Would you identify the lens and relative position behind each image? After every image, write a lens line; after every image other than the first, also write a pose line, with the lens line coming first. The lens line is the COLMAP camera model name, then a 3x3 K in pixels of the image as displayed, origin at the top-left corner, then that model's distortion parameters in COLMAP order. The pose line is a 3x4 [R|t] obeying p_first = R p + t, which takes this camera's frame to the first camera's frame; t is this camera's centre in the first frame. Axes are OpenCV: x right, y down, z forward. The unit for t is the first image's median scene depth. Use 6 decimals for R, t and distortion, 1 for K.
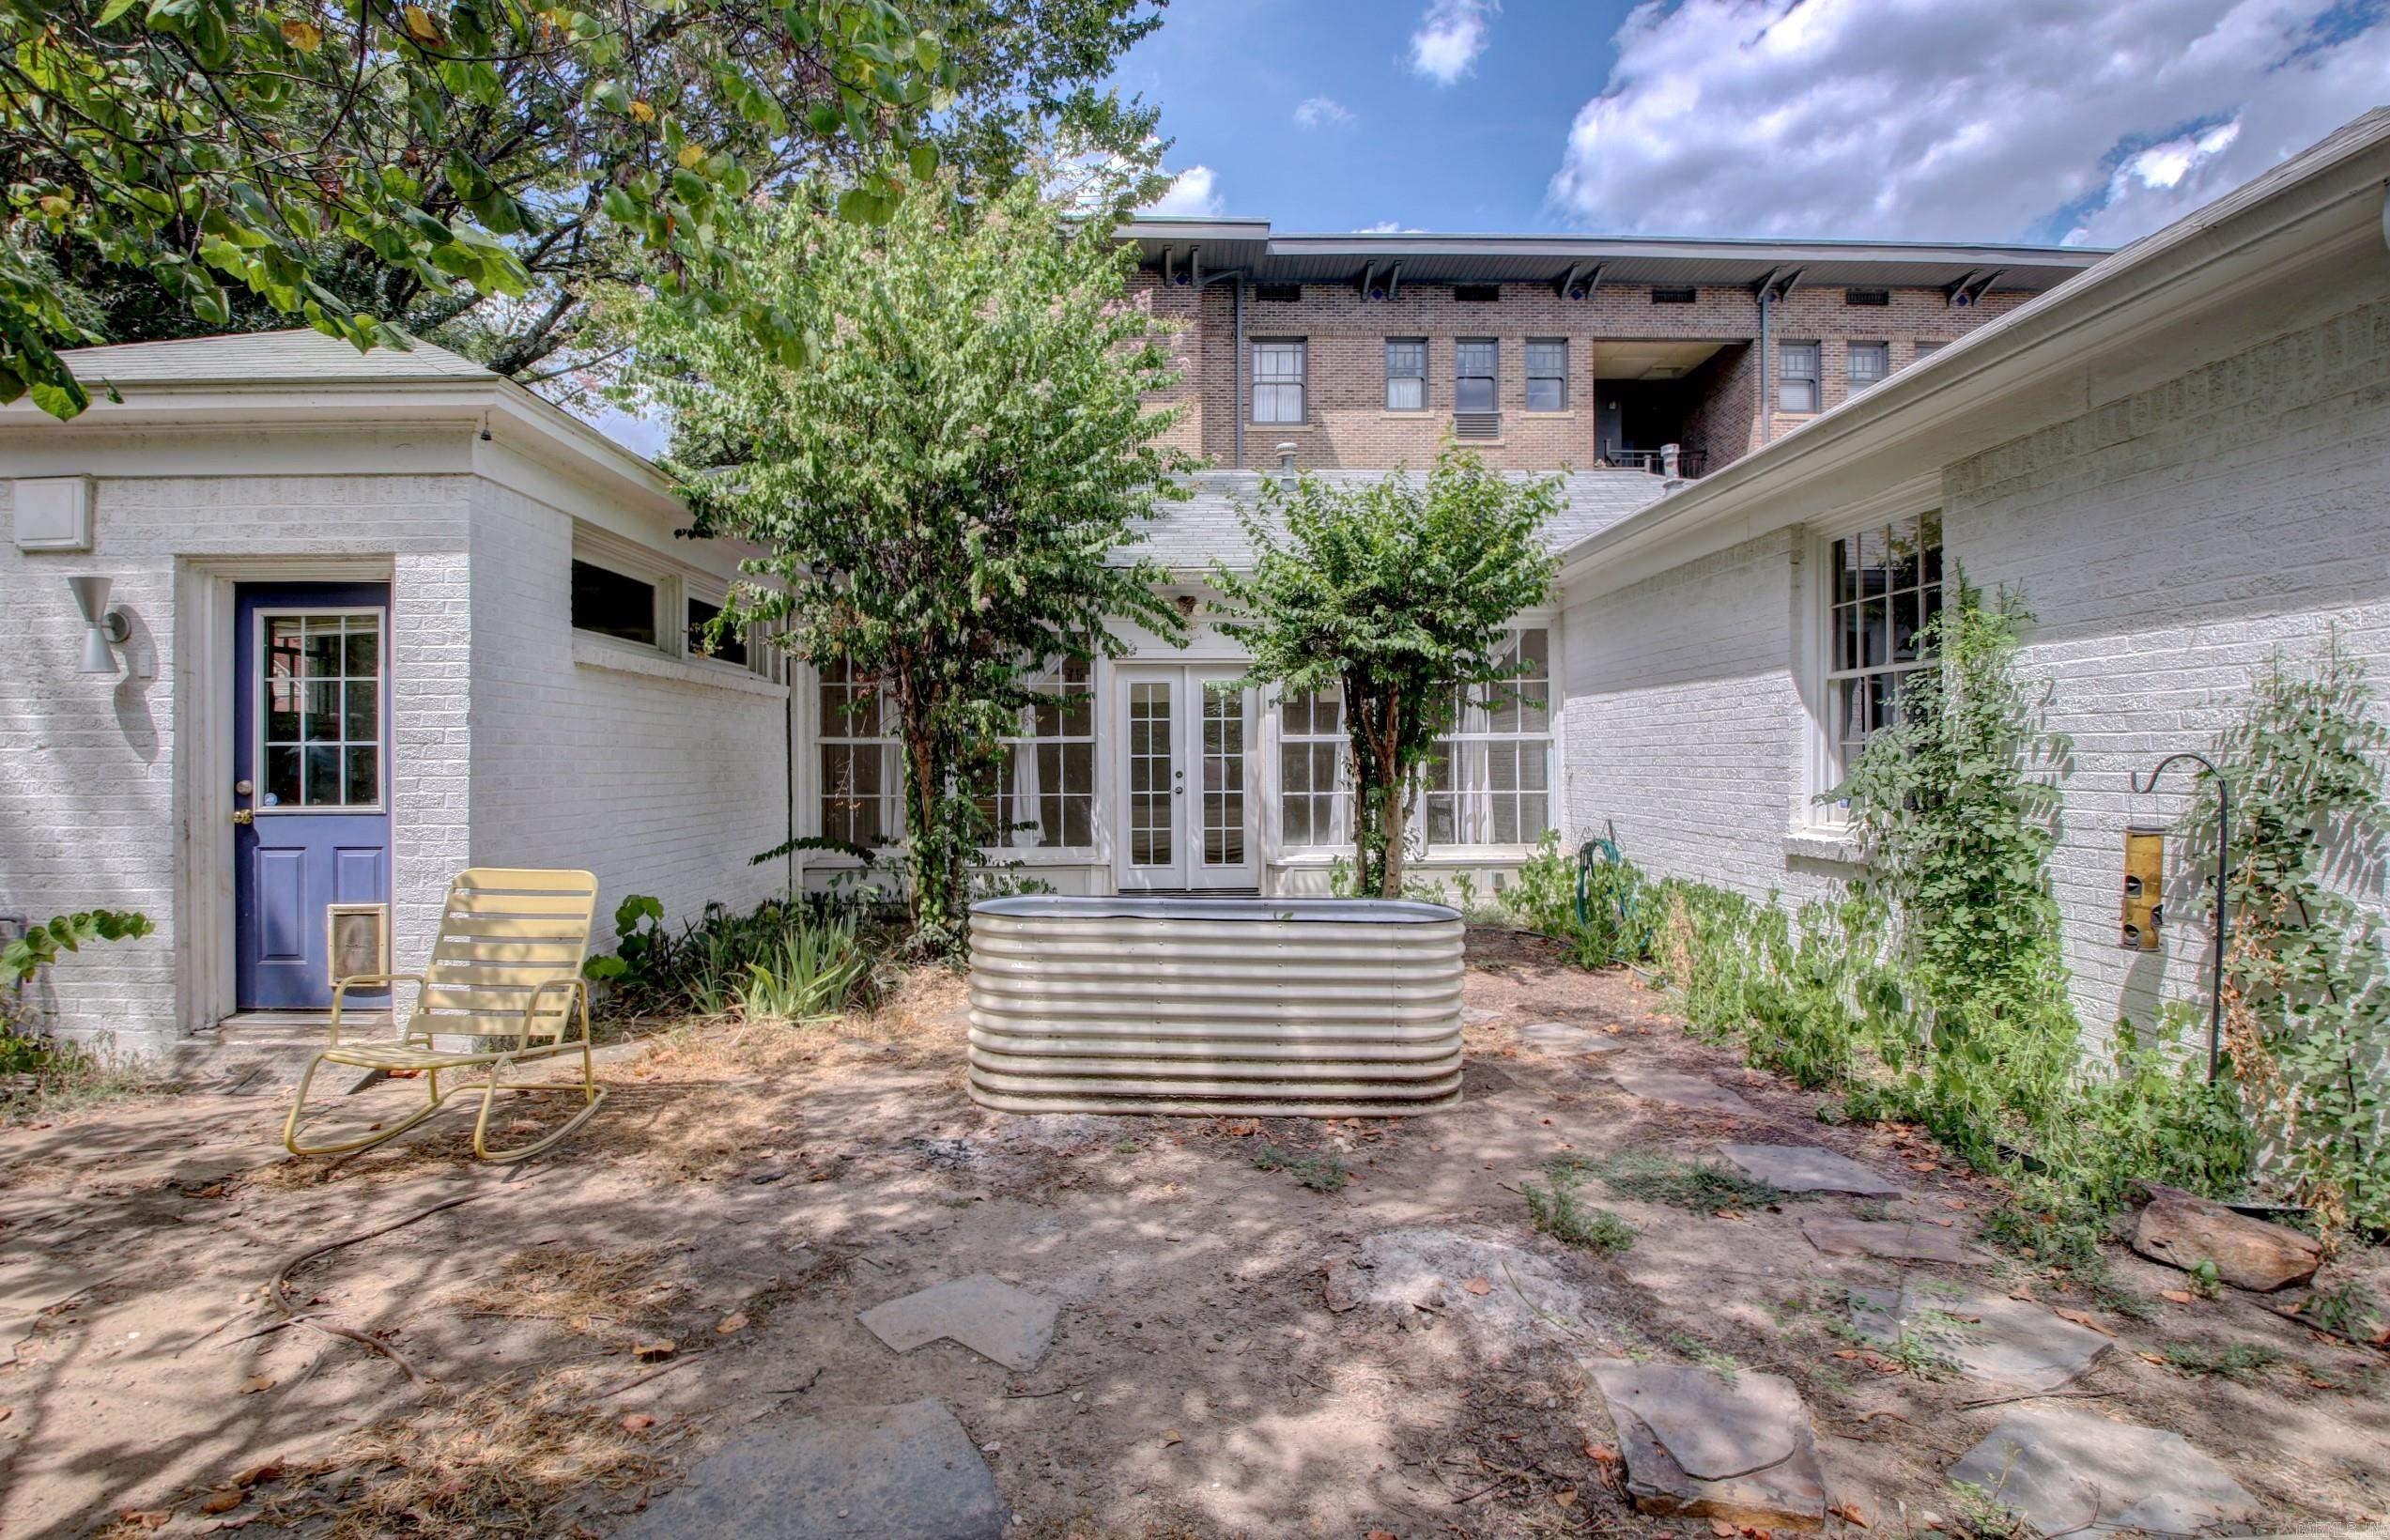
lens RADIAL K [[1107.6, 0, 1193.7], [0, 1107.6, 761.9], [0, 0, 1]] dist [0.014285, -0.019883]
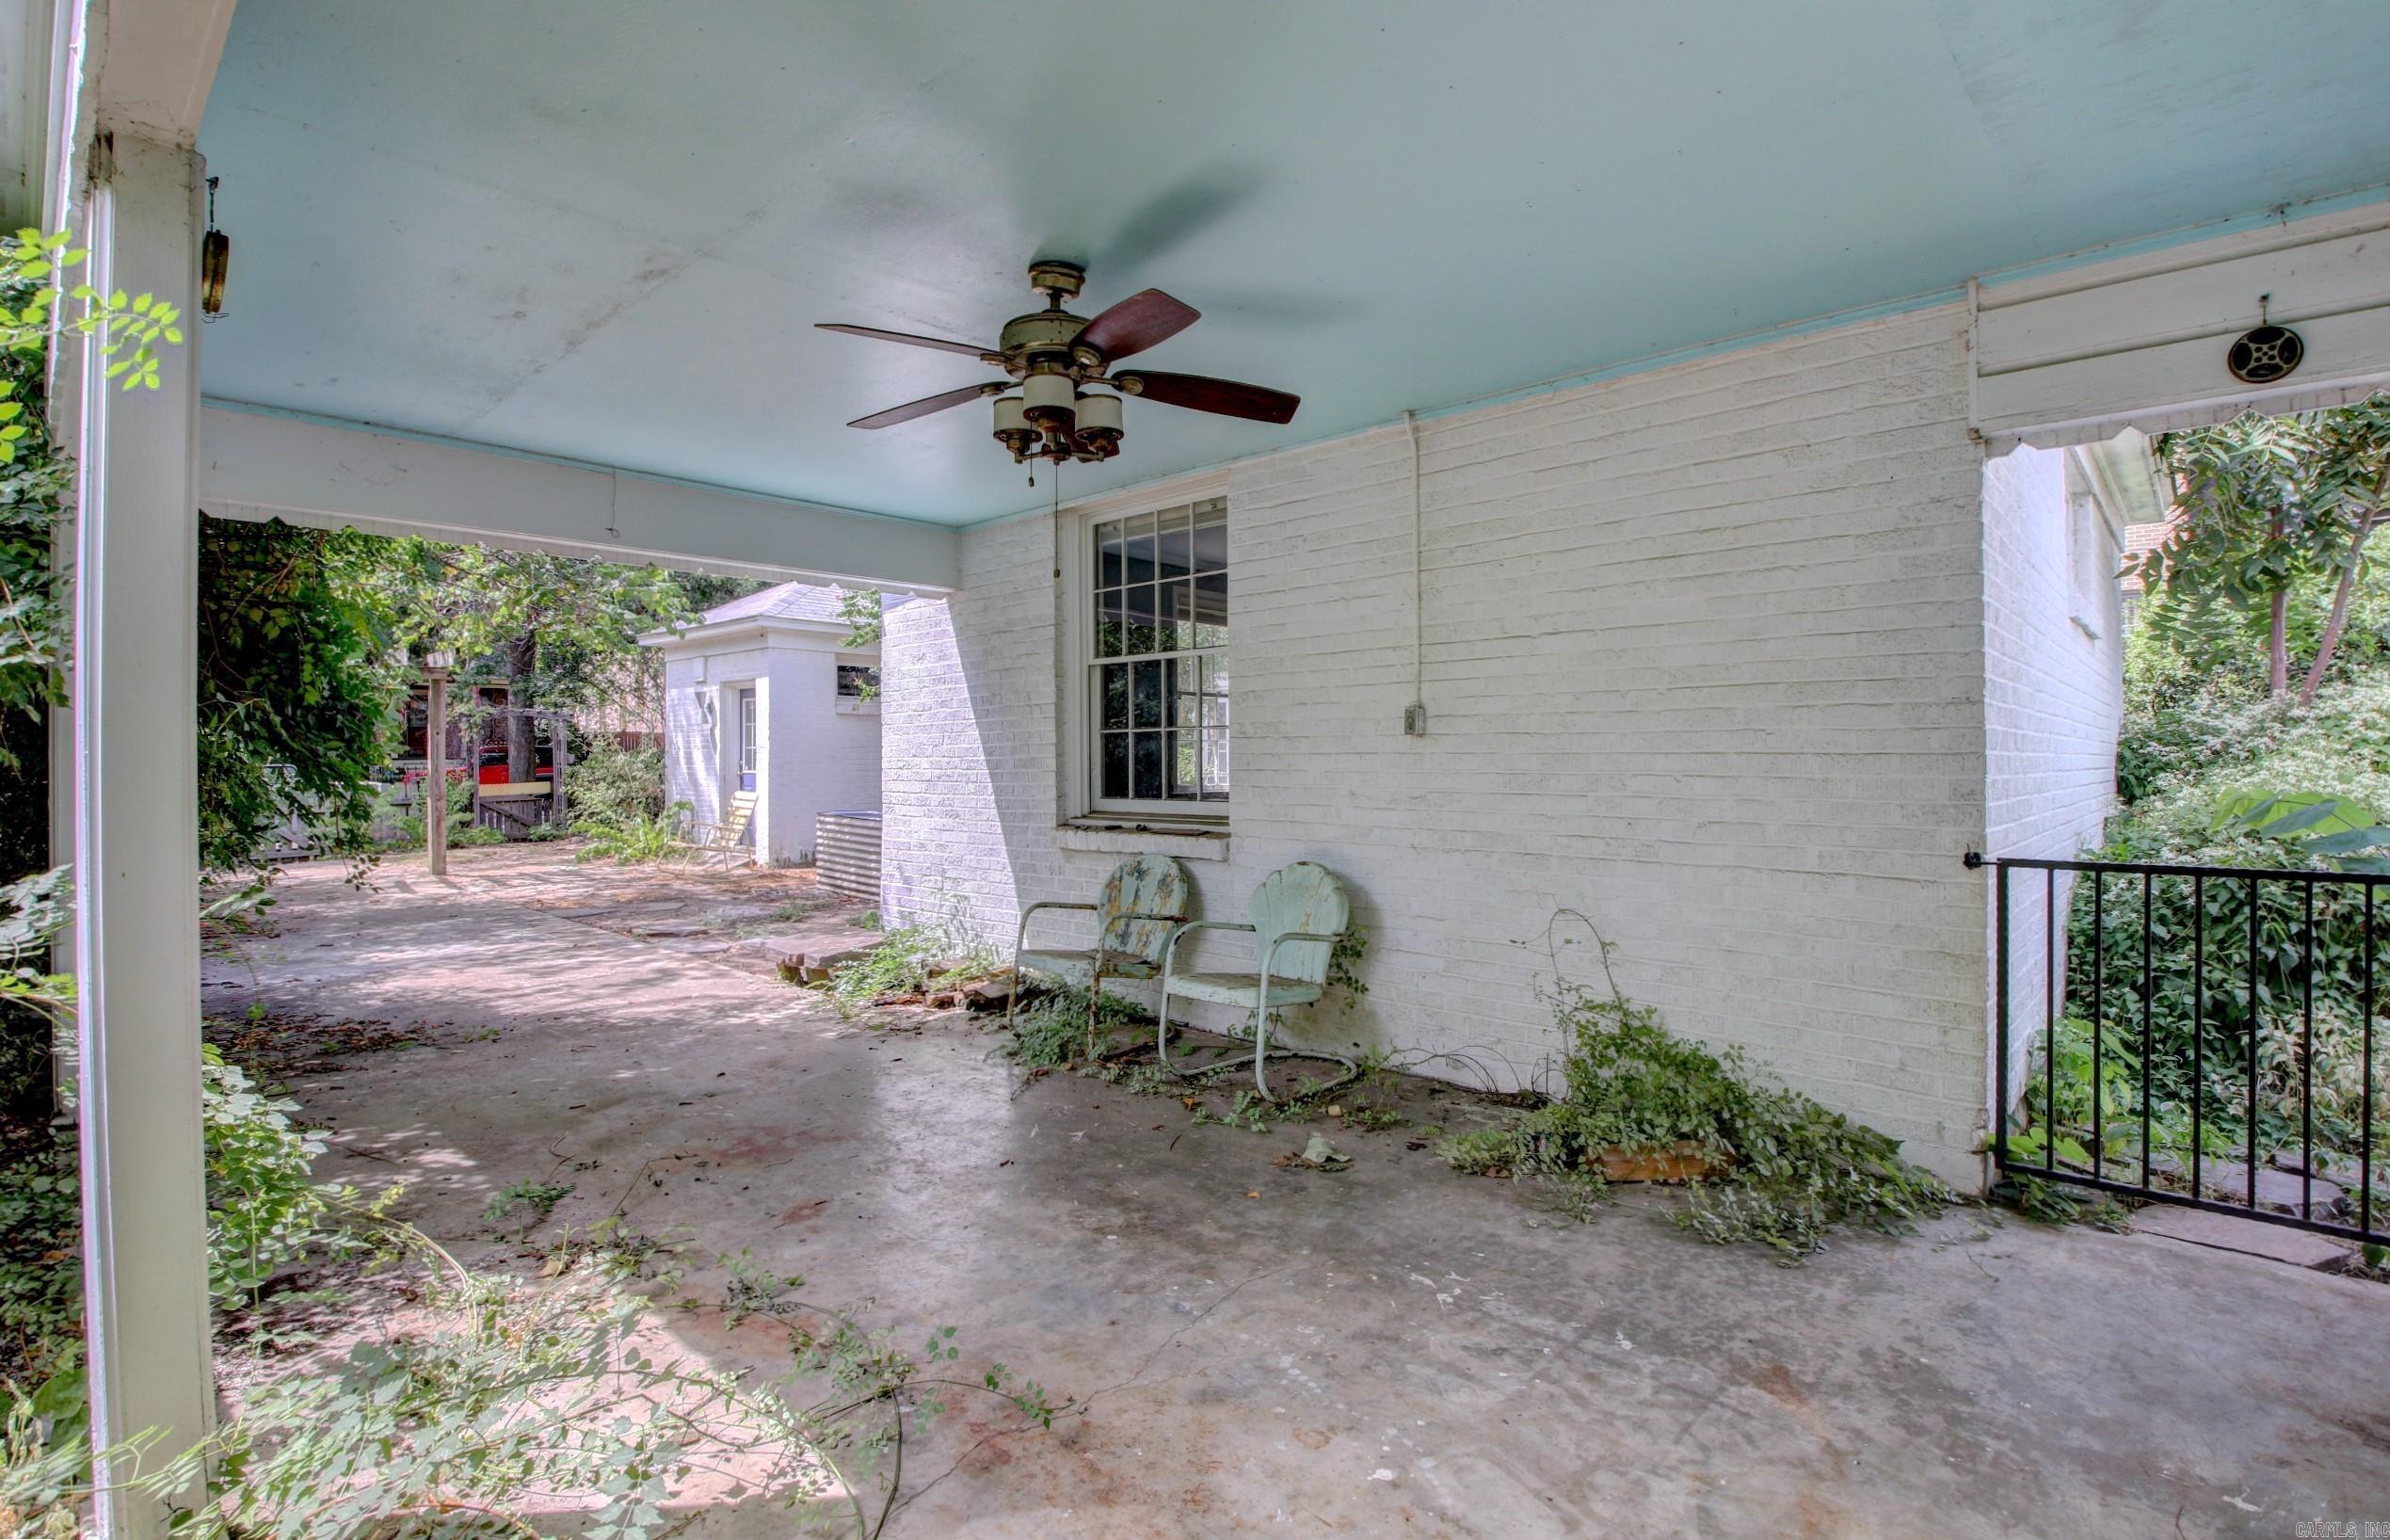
lens RADIAL K [[1107.7, 0, 1188.3], [0, 1107.7, 747.7], [0, 0, 1]] dist [0.014285, -0.019883]
pose [[0.712269, -0.004152, -0.701894, 2.158053], [0.001073, 0.999988, -0.004827, -0.000361], [0.701906, 0.002685, 0.712265, -0.223187]]
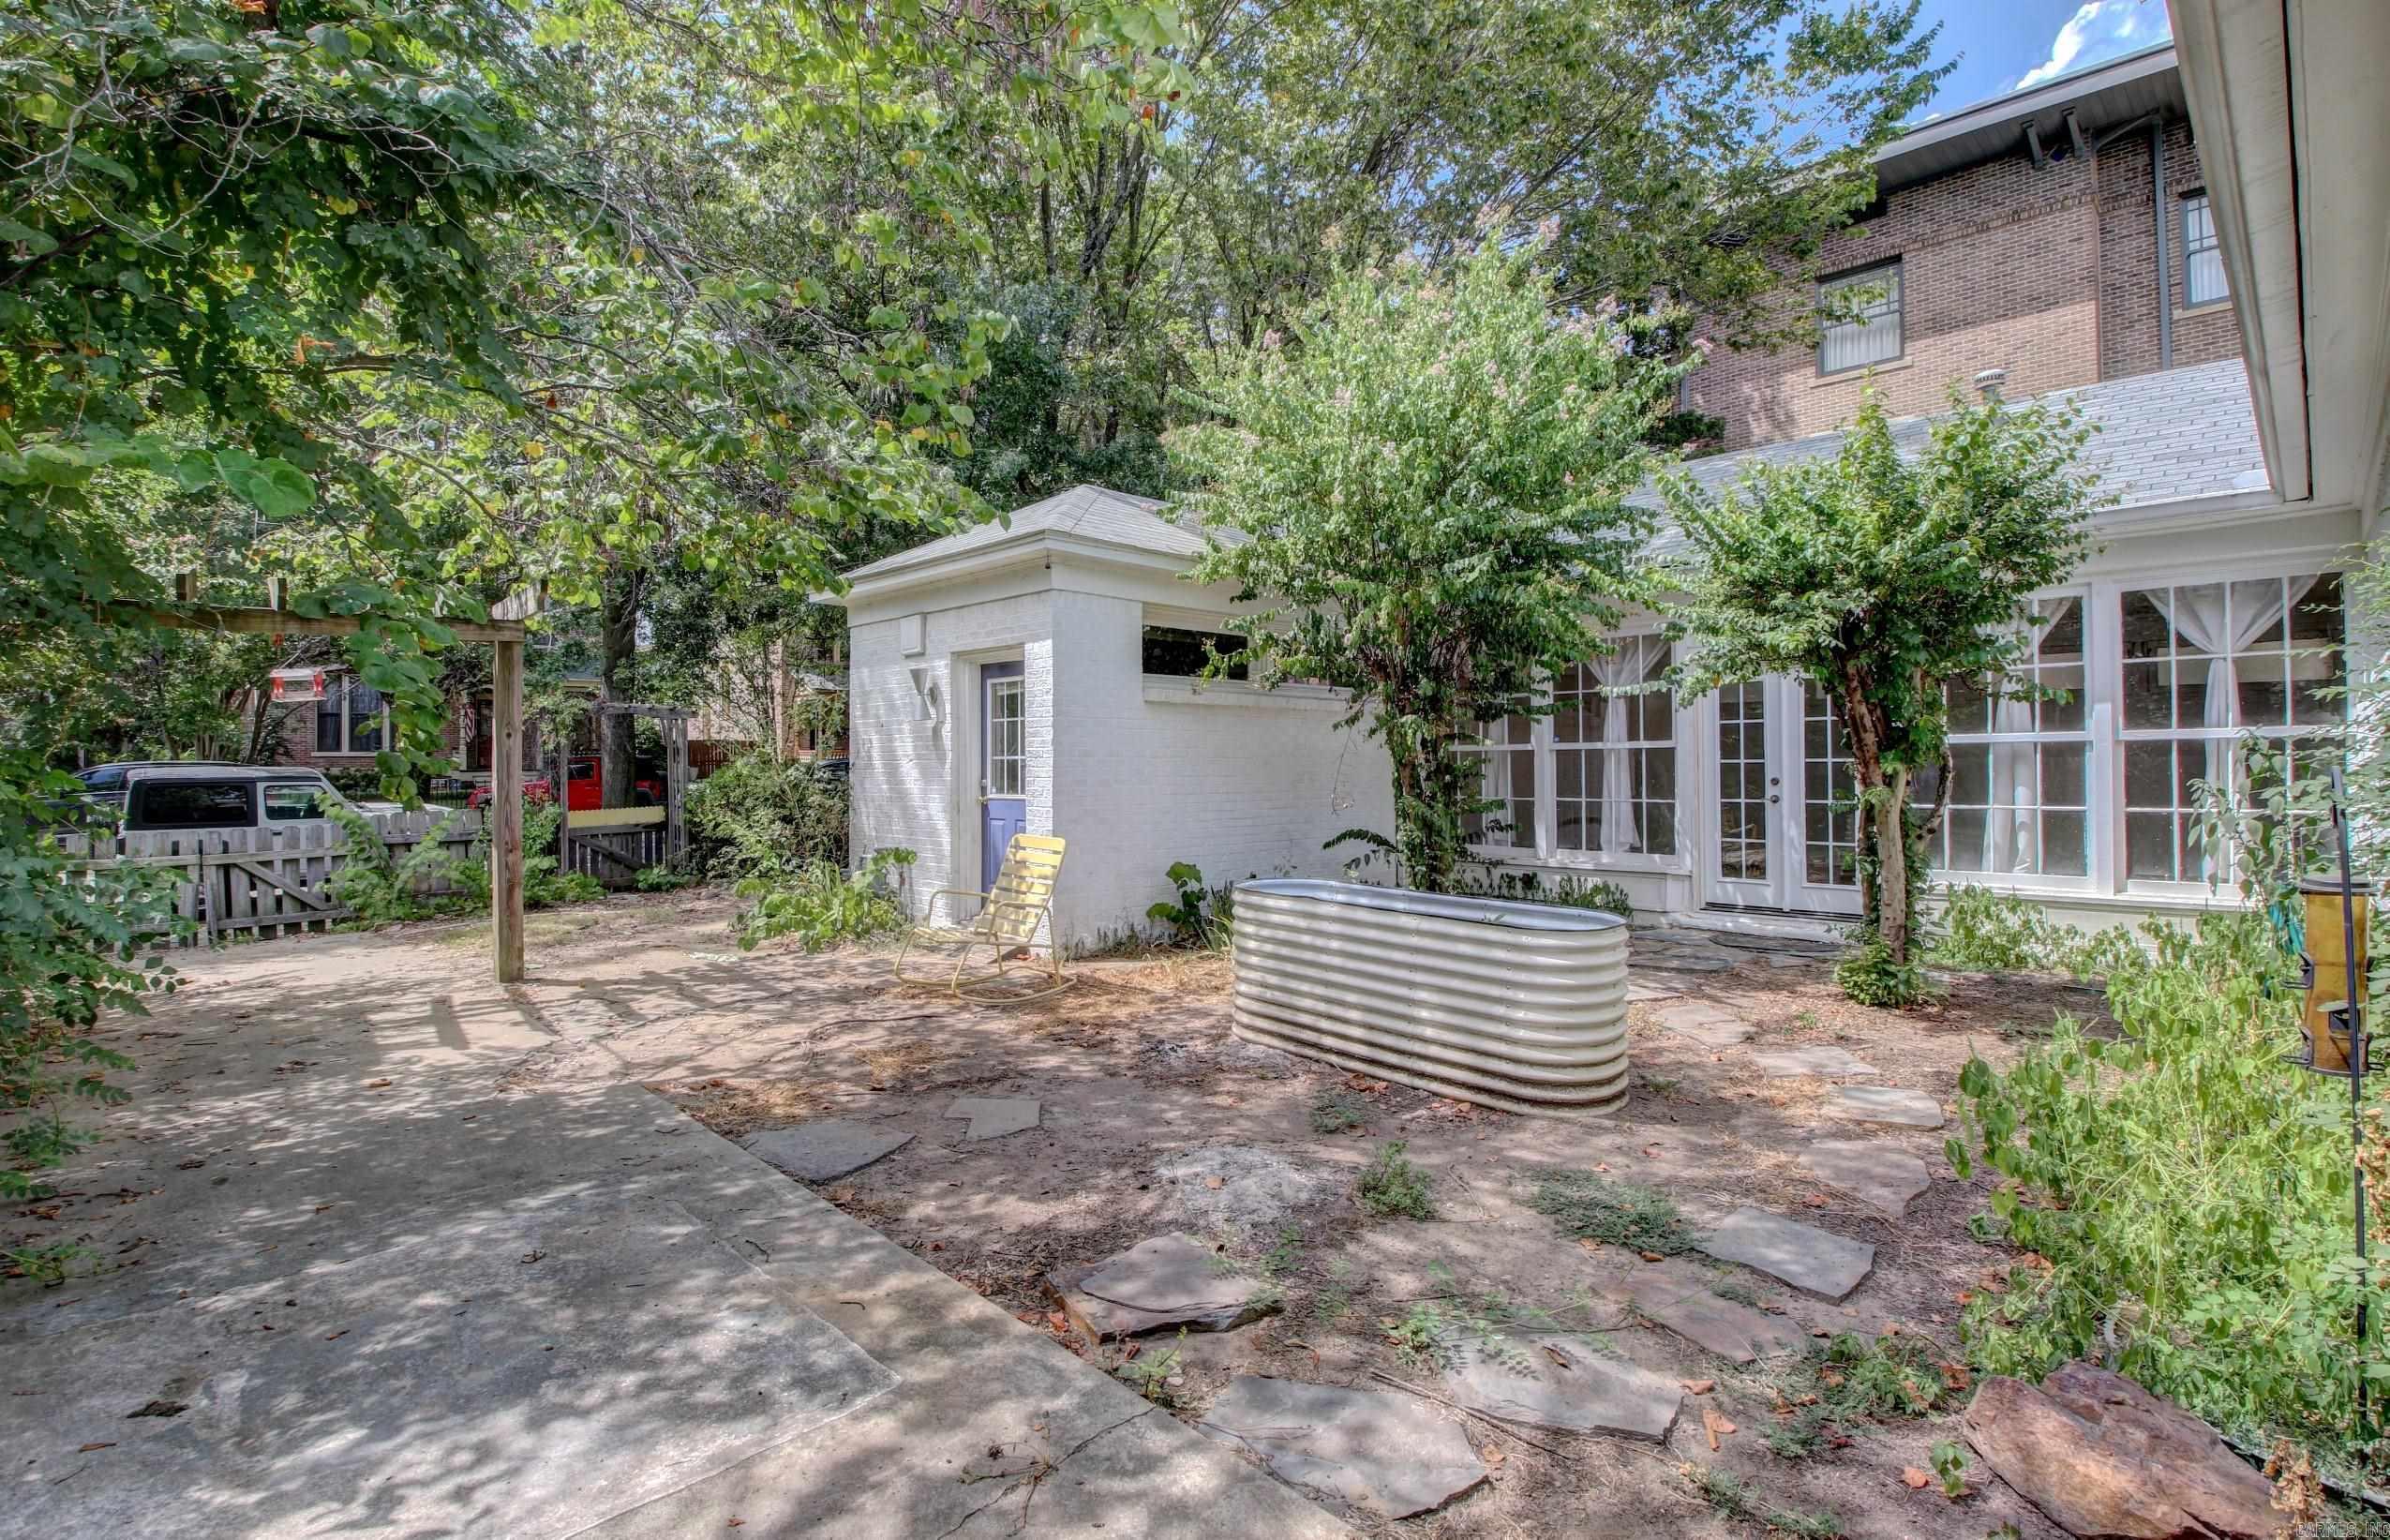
lens RADIAL K [[1107.7, 0, 1189.5], [0, 1107.7, 759.3], [0, 0, 1]] dist [0.014285, -0.019883]
pose [[0.680216, -0.003312, -0.733004, 0.718883], [0.000696, 0.999992, -0.003873, -0.007922], [0.733011, 0.002124, 0.680213, 0.064698]]
